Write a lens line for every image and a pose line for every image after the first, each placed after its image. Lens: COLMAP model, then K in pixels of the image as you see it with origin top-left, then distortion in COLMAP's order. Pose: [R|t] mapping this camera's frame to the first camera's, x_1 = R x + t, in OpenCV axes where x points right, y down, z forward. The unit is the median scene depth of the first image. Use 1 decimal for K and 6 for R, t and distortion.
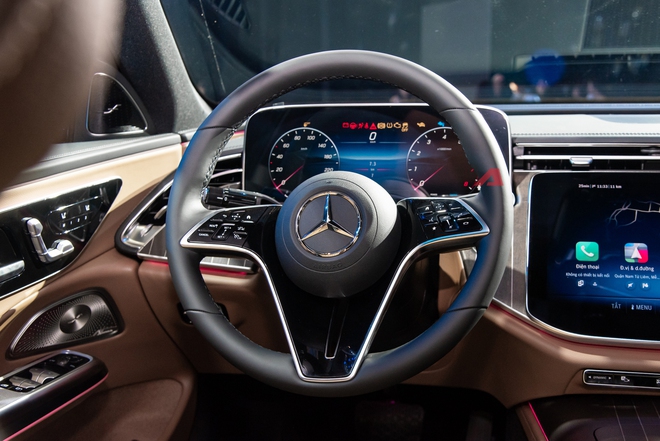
lens RADIAL K [[849.0, 0, 322.8], [0, 849.0, 210.7], [0, 0, 1]] dist [-0.051641, 0.000000]
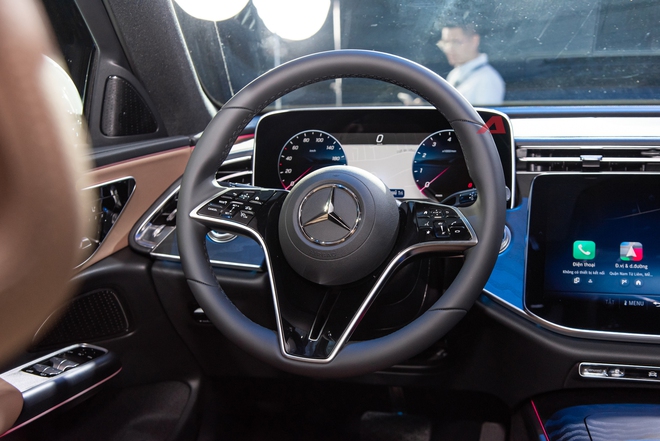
lens RADIAL K [[990.3, 0, 318.2], [0, 990.3, 240.0], [0, 0, 1]] dist [-0.068647, 0.000000]
pose [[0.999286, 0.004667, -0.037502, 0.031702], [-0.004379, 0.999960, 0.007750, 0.026602], [0.037537, -0.007581, 0.999266, -0.201979]]
